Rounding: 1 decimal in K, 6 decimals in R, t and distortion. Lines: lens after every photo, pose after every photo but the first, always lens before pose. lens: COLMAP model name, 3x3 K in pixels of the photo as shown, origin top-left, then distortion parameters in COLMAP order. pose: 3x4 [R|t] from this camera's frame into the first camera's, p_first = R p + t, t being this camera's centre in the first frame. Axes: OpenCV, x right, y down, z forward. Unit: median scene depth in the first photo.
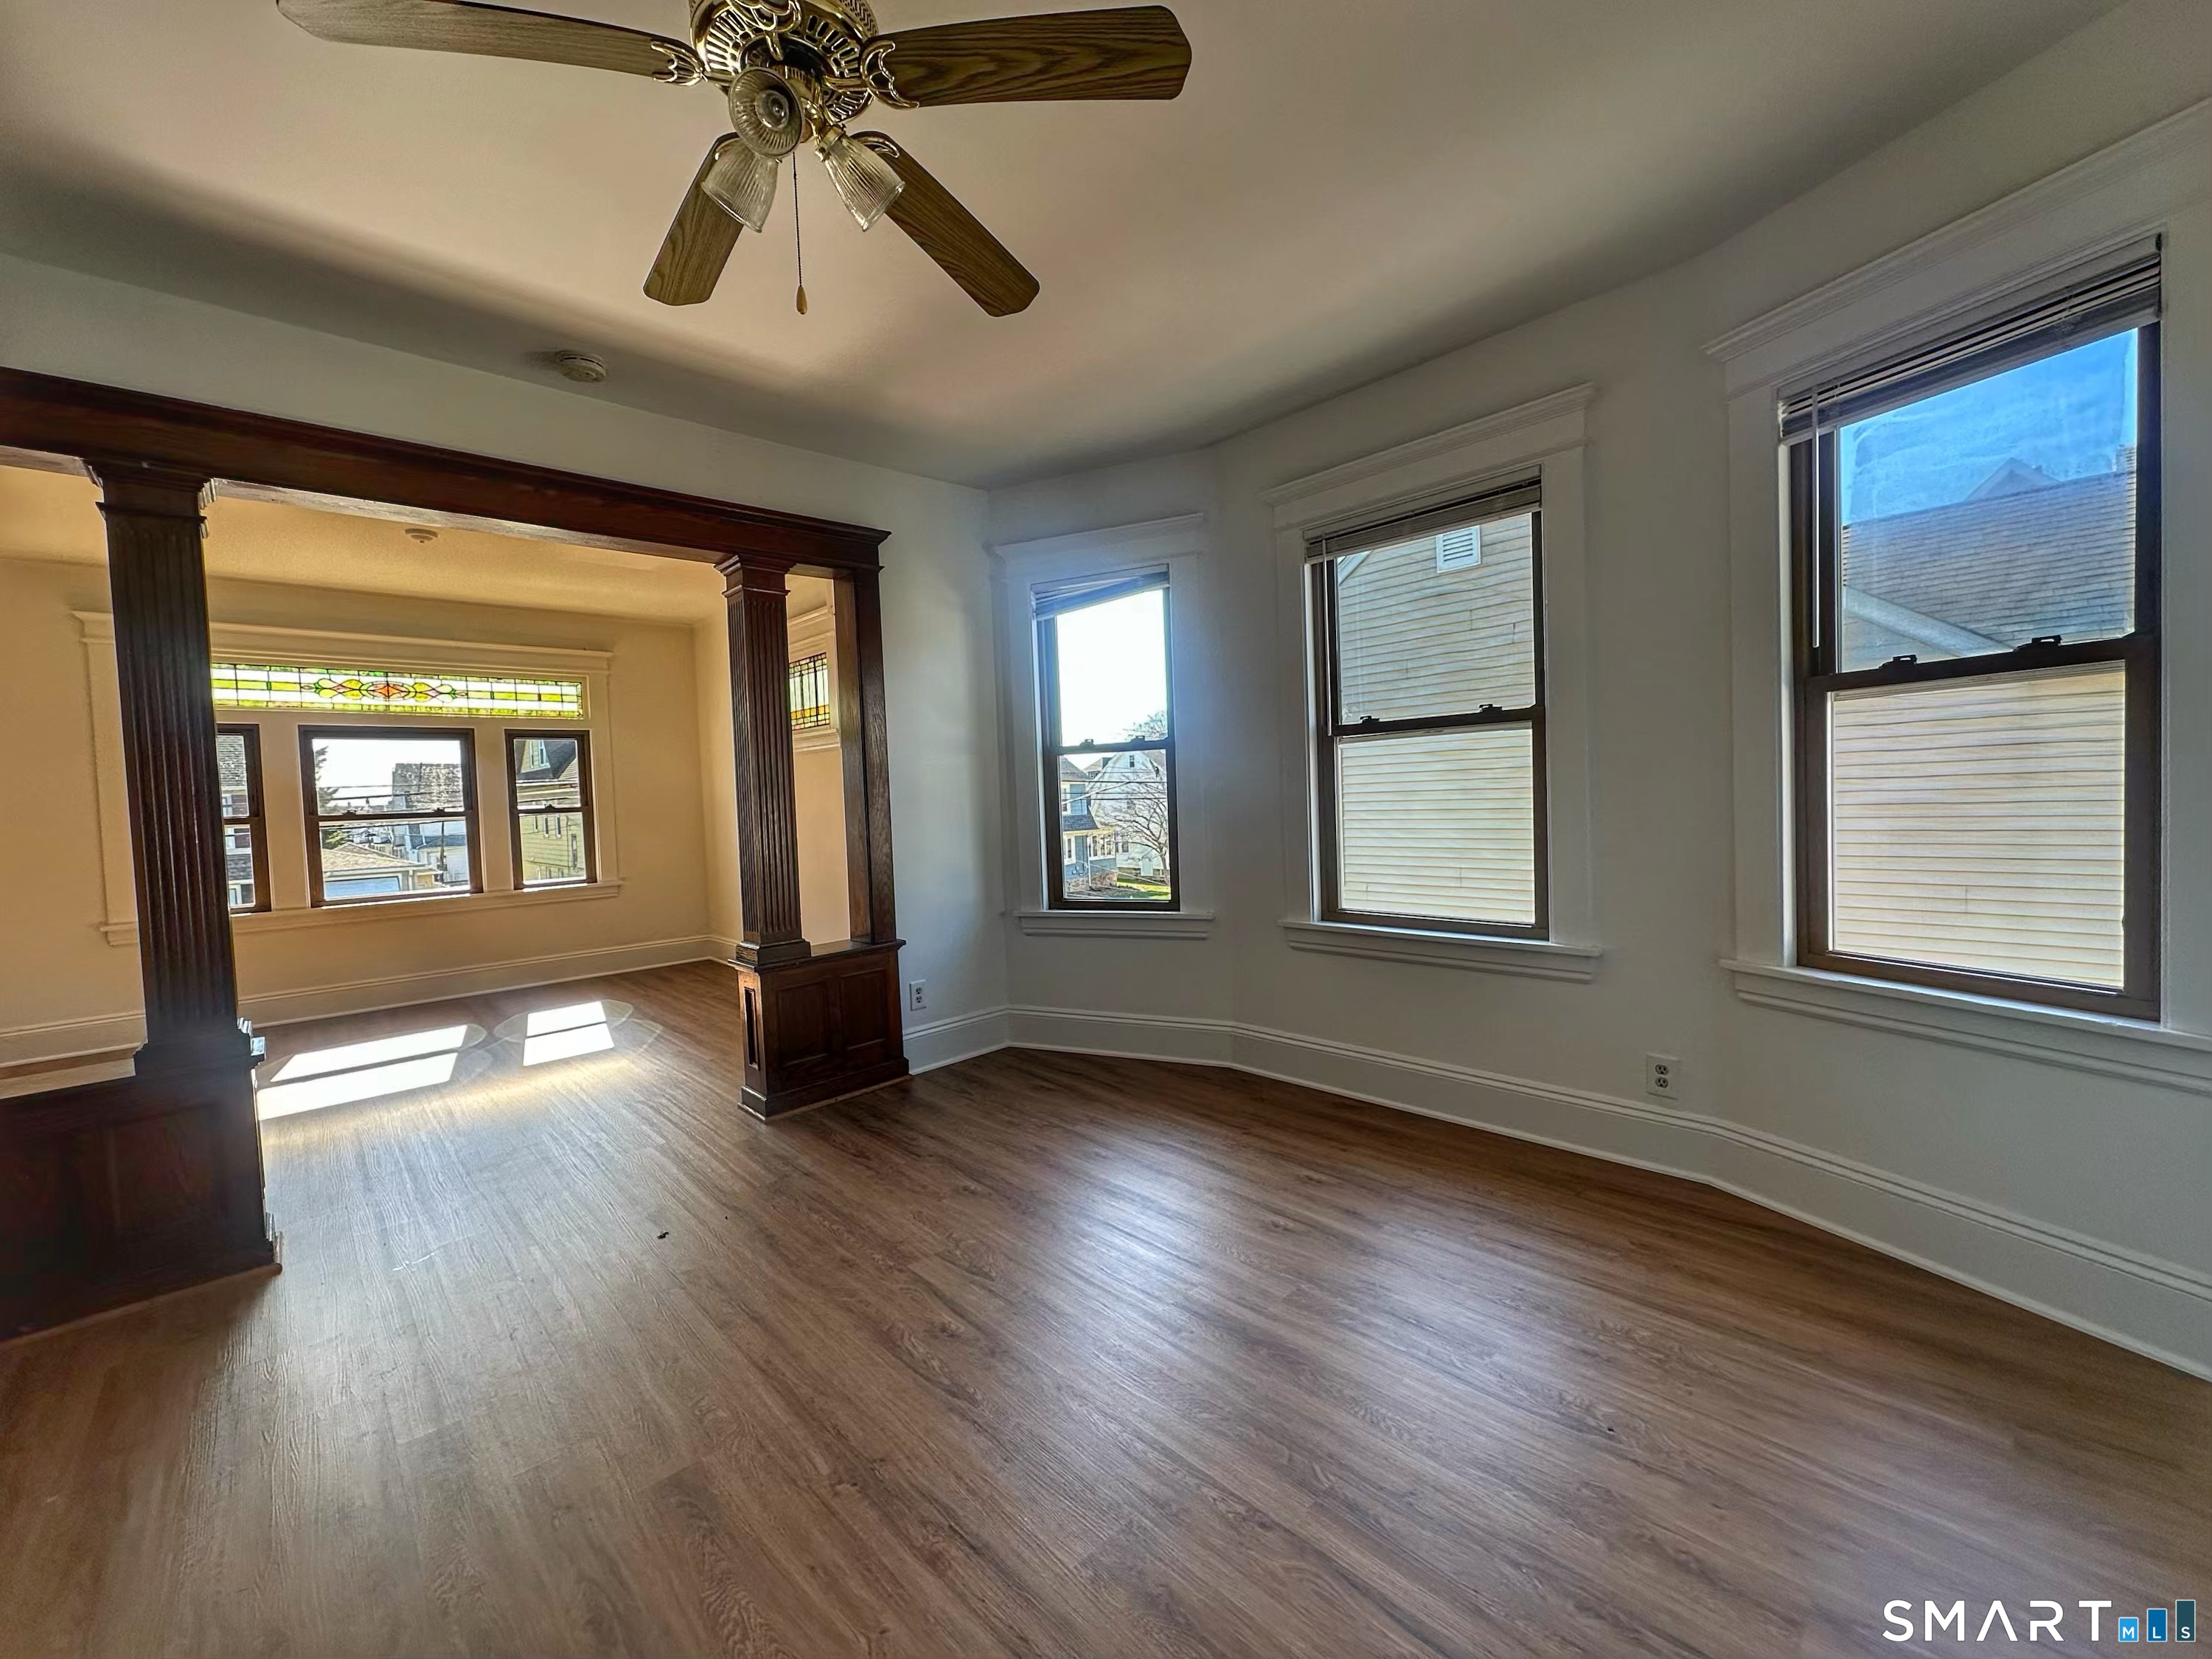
lens RADIAL K [[882.5, 0, 1102.1], [0, 882.5, 830.5], [0, 0, 1]] dist [-0.002515, -0.000282]
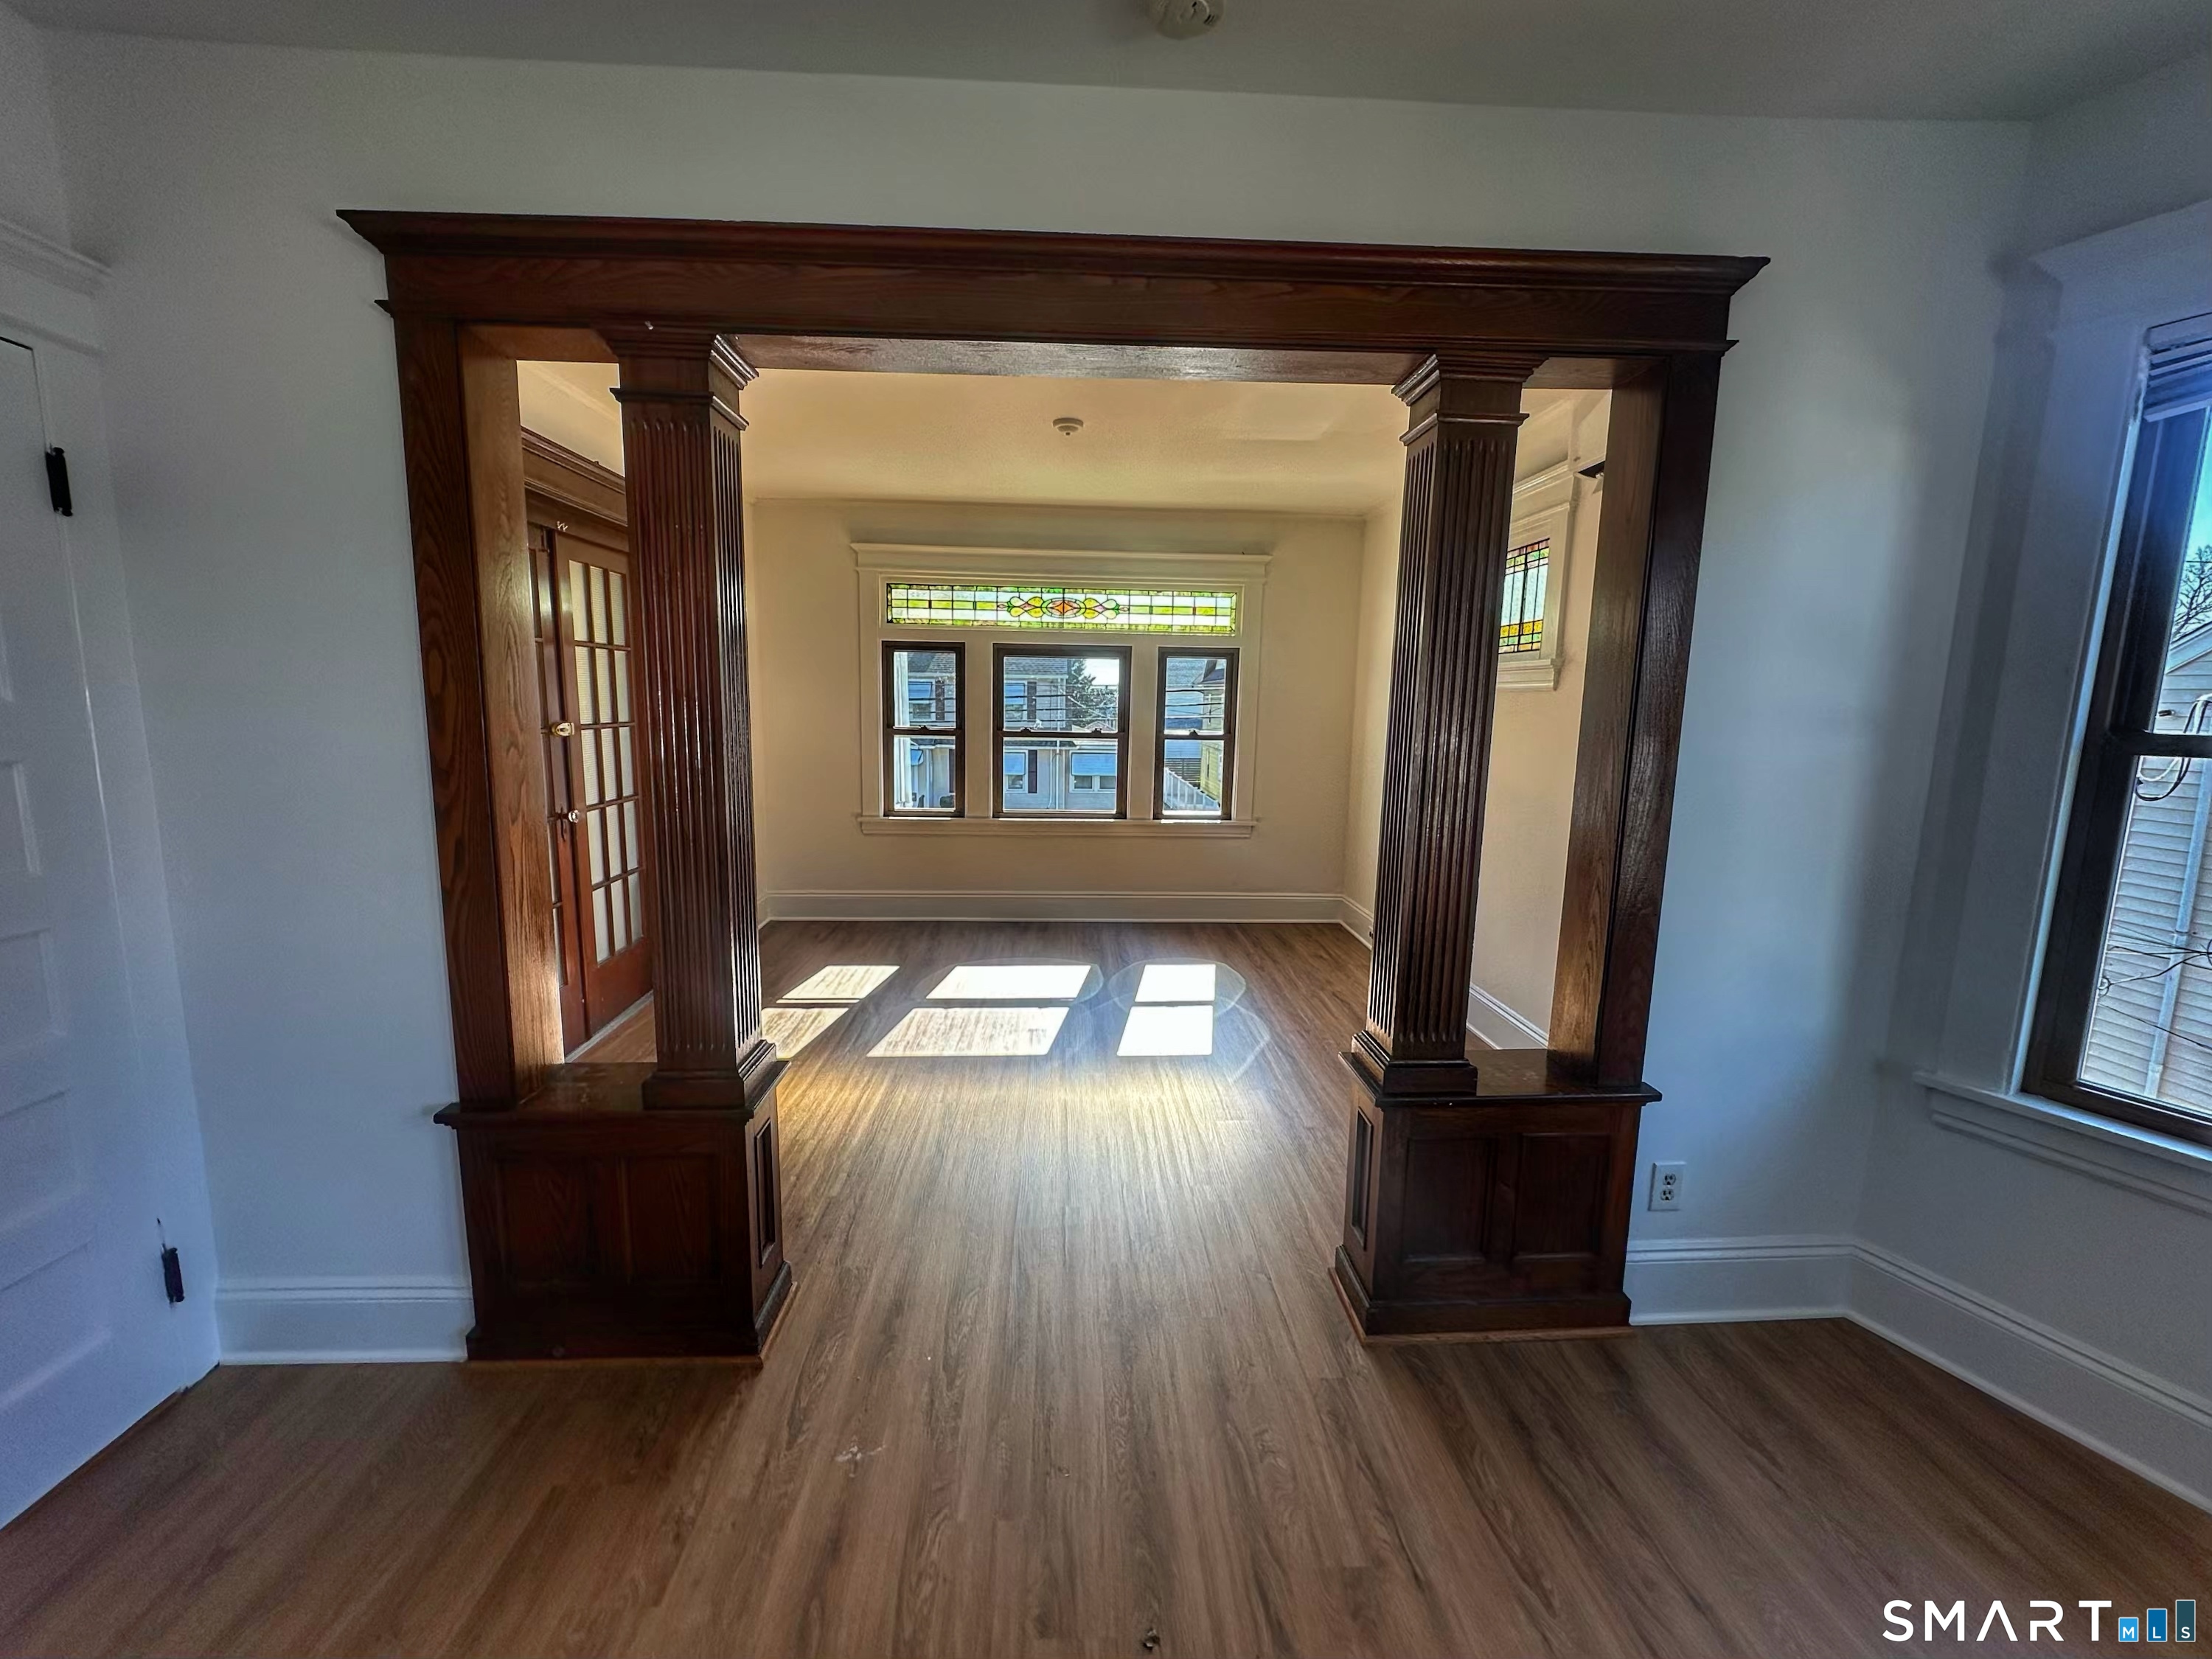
lens RADIAL K [[882.5, 0, 1102.1], [0, 882.5, 830.5], [0, 0, 1]] dist [-0.002515, -0.000282]
pose [[0.754912, 0.146216, -0.639319, -0.134418], [-0.073988, 0.987594, 0.138503, -0.064356], [0.651639, -0.057256, 0.756365, 0.329100]]
